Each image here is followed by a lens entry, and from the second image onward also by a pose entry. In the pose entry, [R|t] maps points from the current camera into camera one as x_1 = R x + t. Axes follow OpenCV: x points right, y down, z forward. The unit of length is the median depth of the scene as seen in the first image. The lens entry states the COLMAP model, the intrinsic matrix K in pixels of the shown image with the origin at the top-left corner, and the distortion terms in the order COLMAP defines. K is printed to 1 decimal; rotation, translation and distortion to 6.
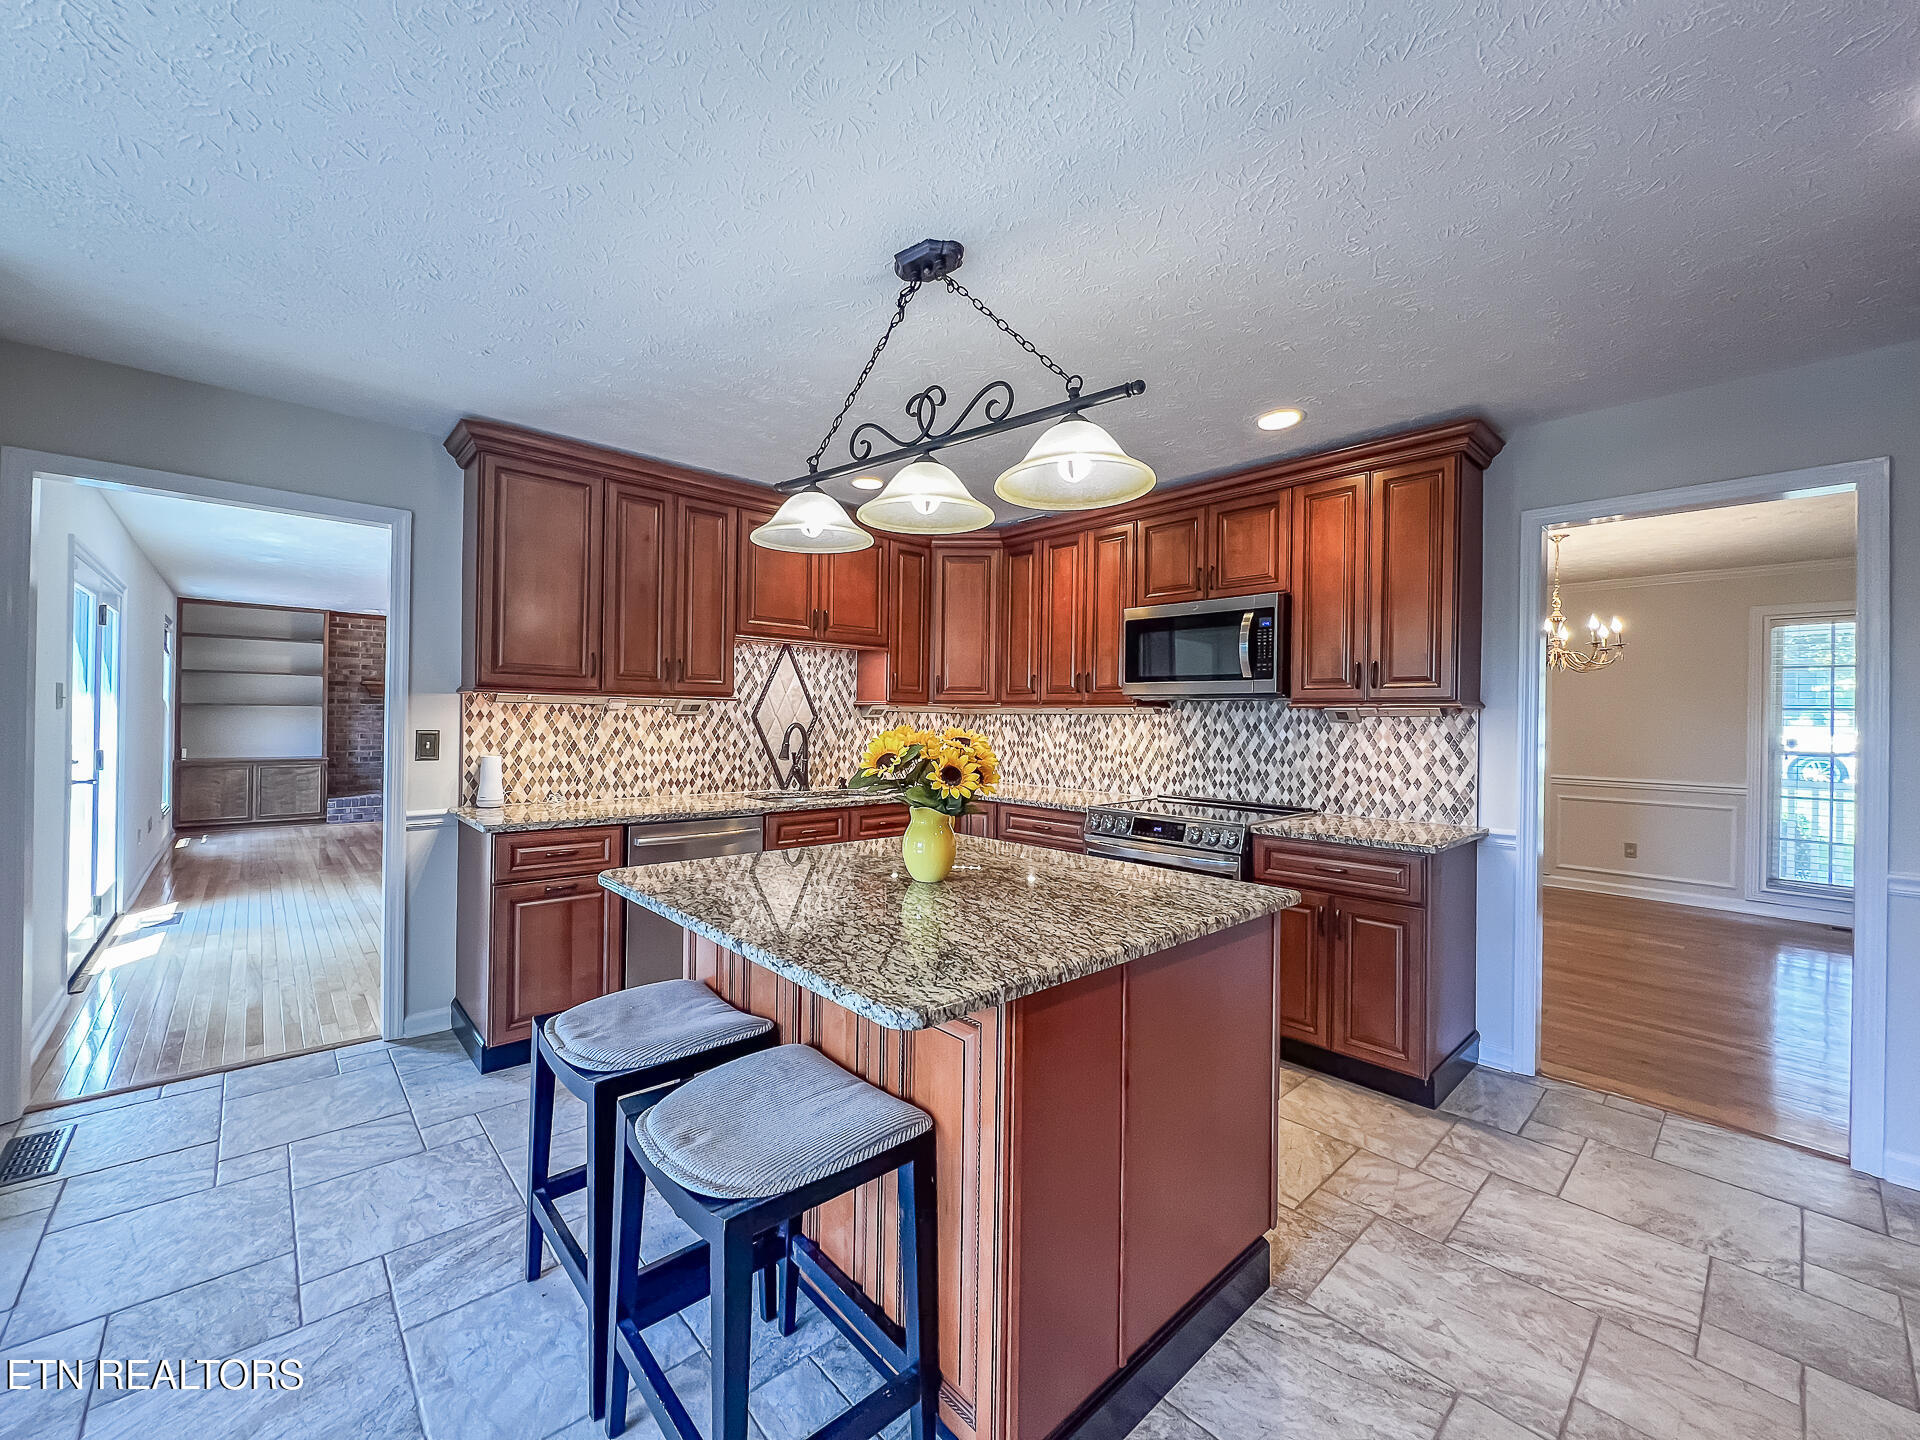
lens RADIAL K [[769.1, 0, 957.7], [0, 769.1, 719.7], [0, 0, 1]] dist [-0.002380, 0.000419]
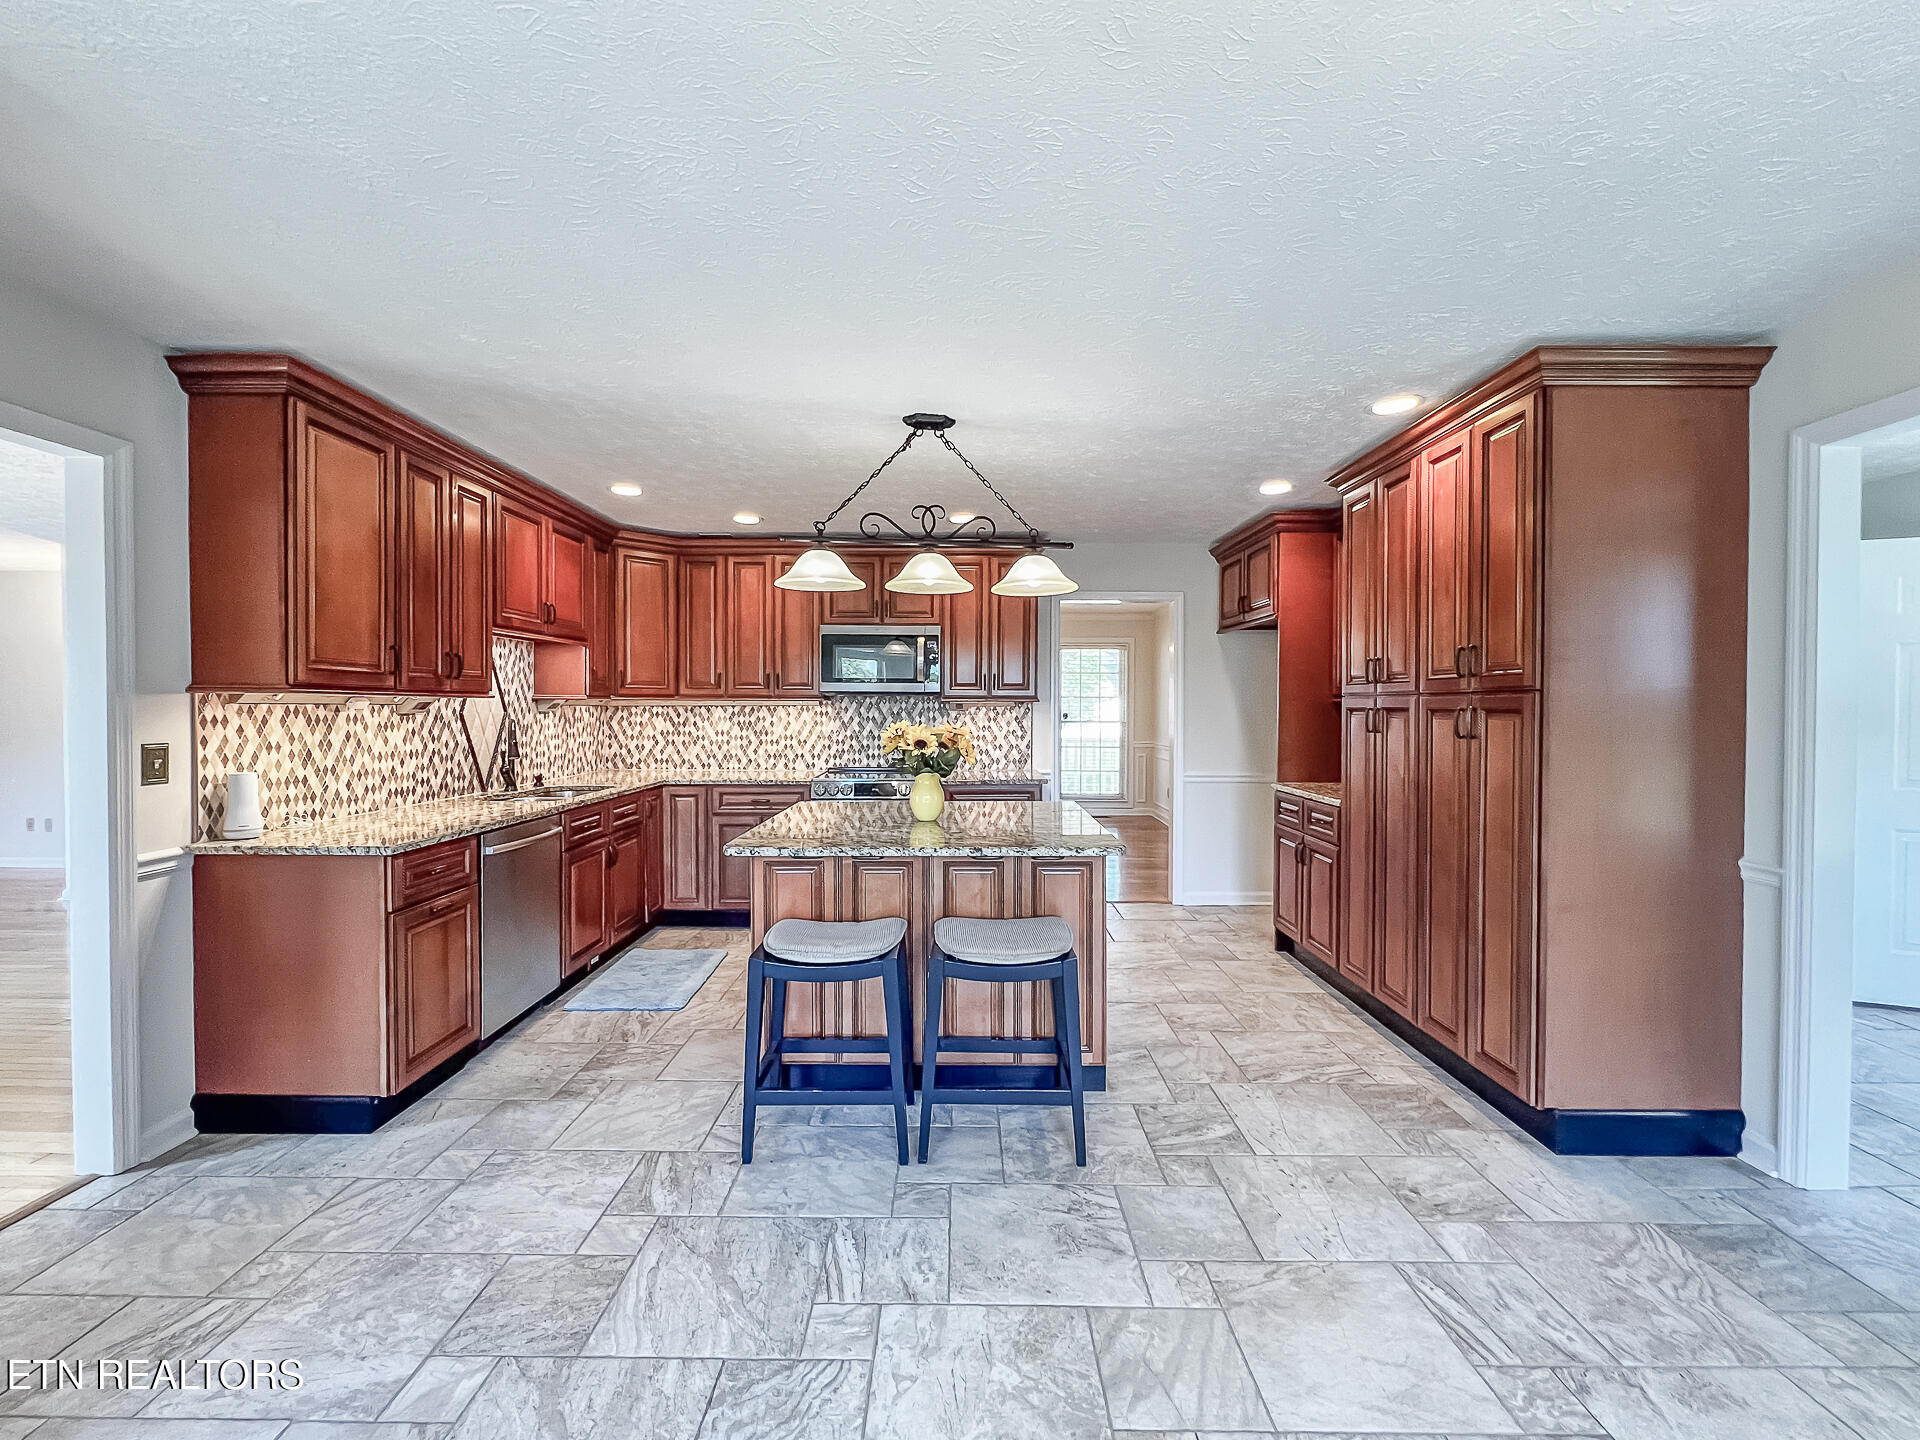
lens RADIAL K [[769.1, 0, 951.9], [0, 769.1, 726.6], [0, 0, 1]] dist [-0.002380, 0.000419]
pose [[0.684722, -0.032233, 0.728091, -0.636622], [0.007596, 0.999283, 0.037095, -0.021871], [-0.728765, -0.019870, 0.684476, -0.055761]]
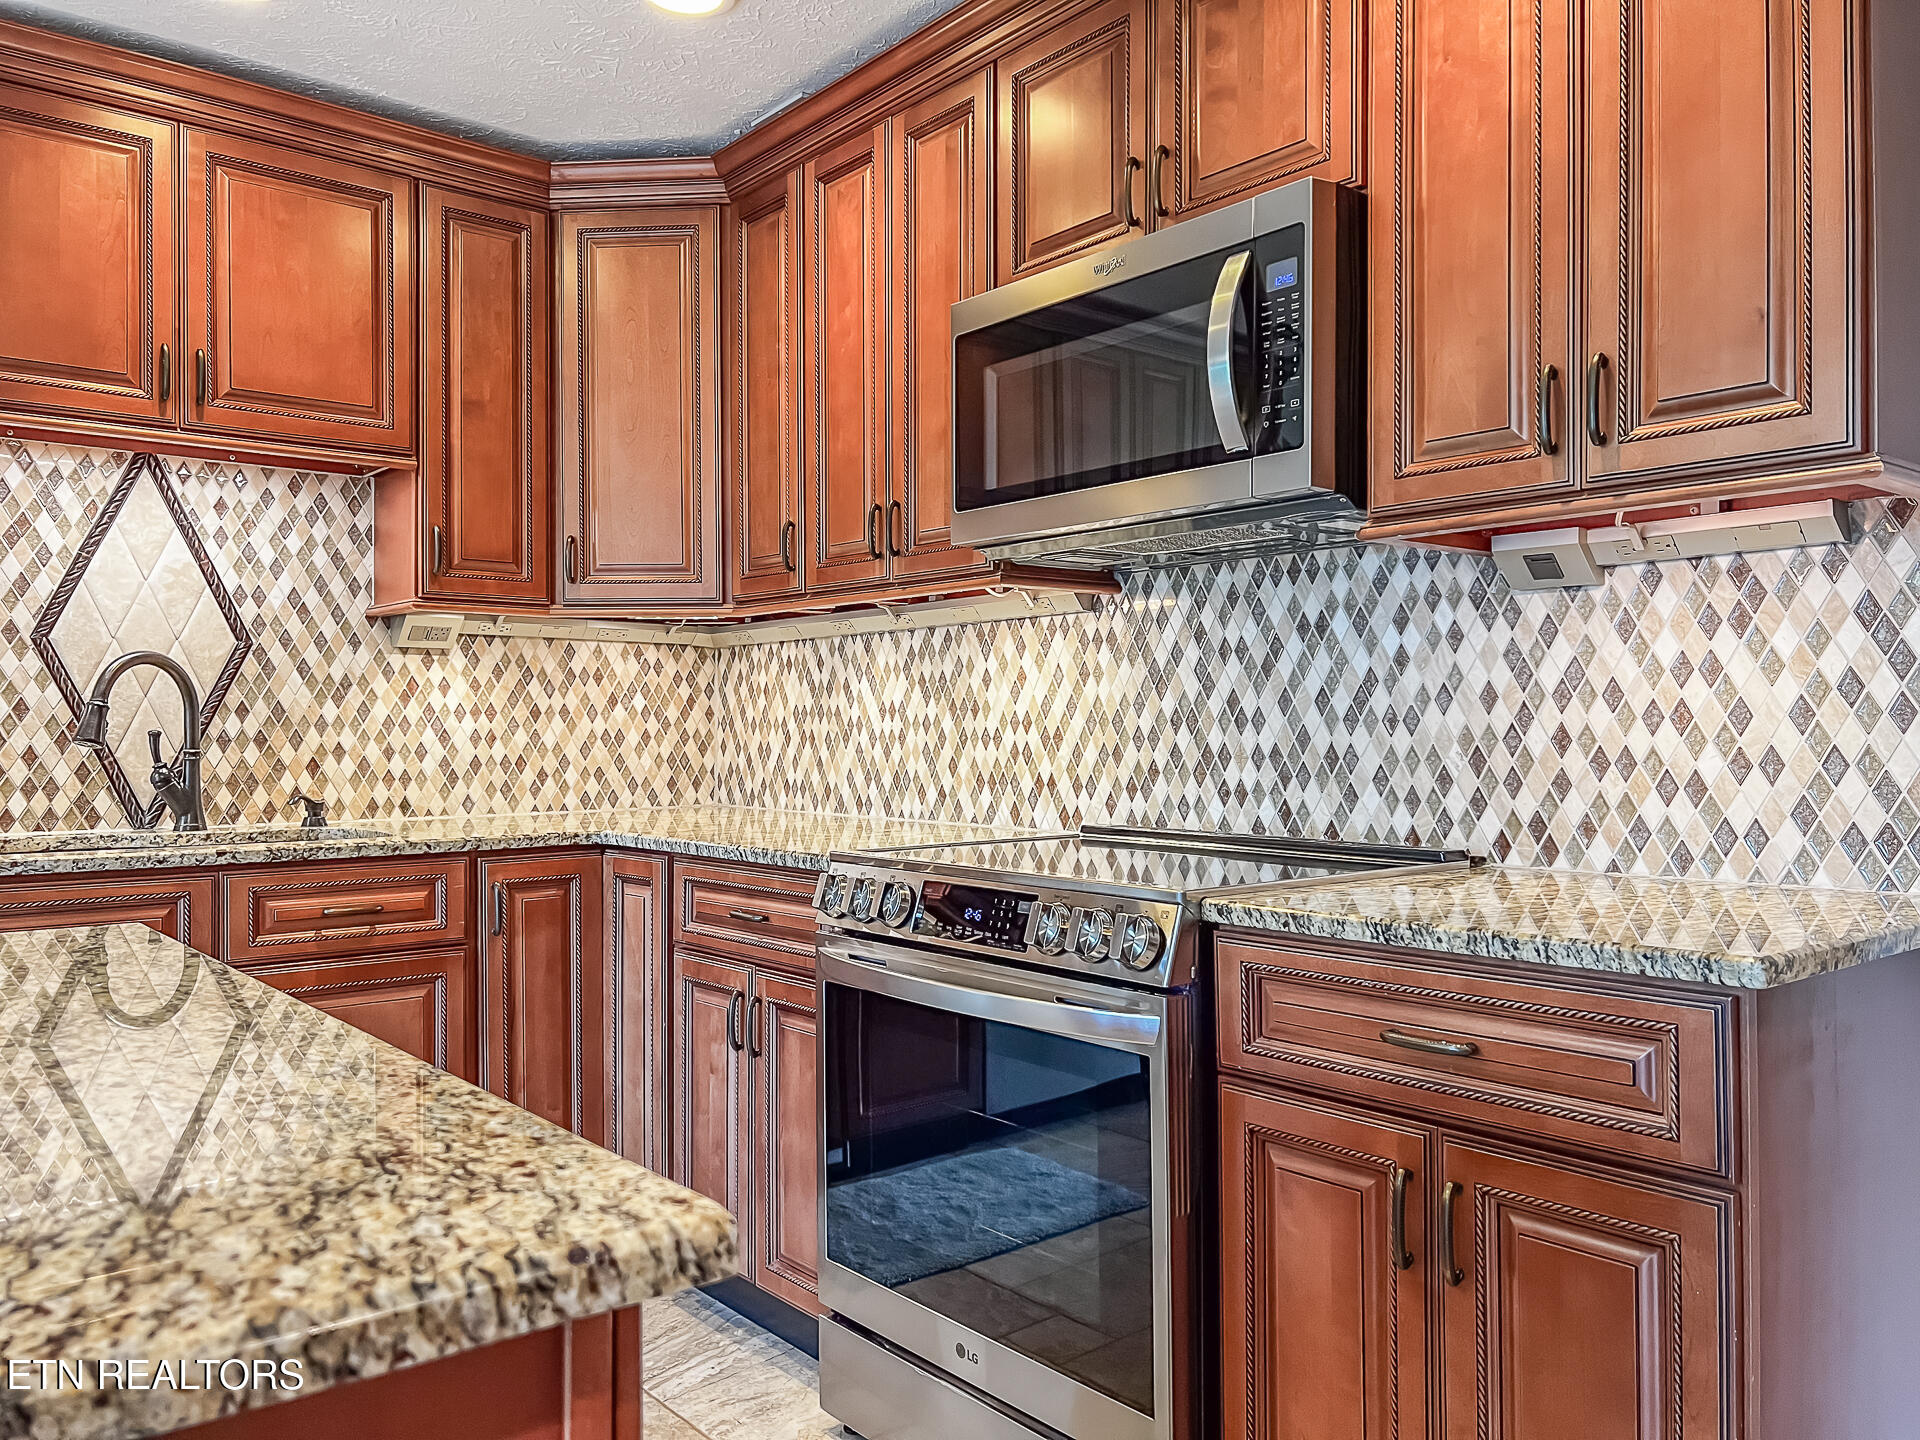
lens RADIAL K [[1432.9, 0, 959.9], [0, 1432.9, 727.0], [0, 0, 1]] dist [0.070290, -0.086329]
pose [[0.998280, -0.015783, -0.056459, 0.281724], [0.015611, 0.999872, -0.003475, 0.060634], [0.056507, 0.002588, 0.998399, 0.364344]]
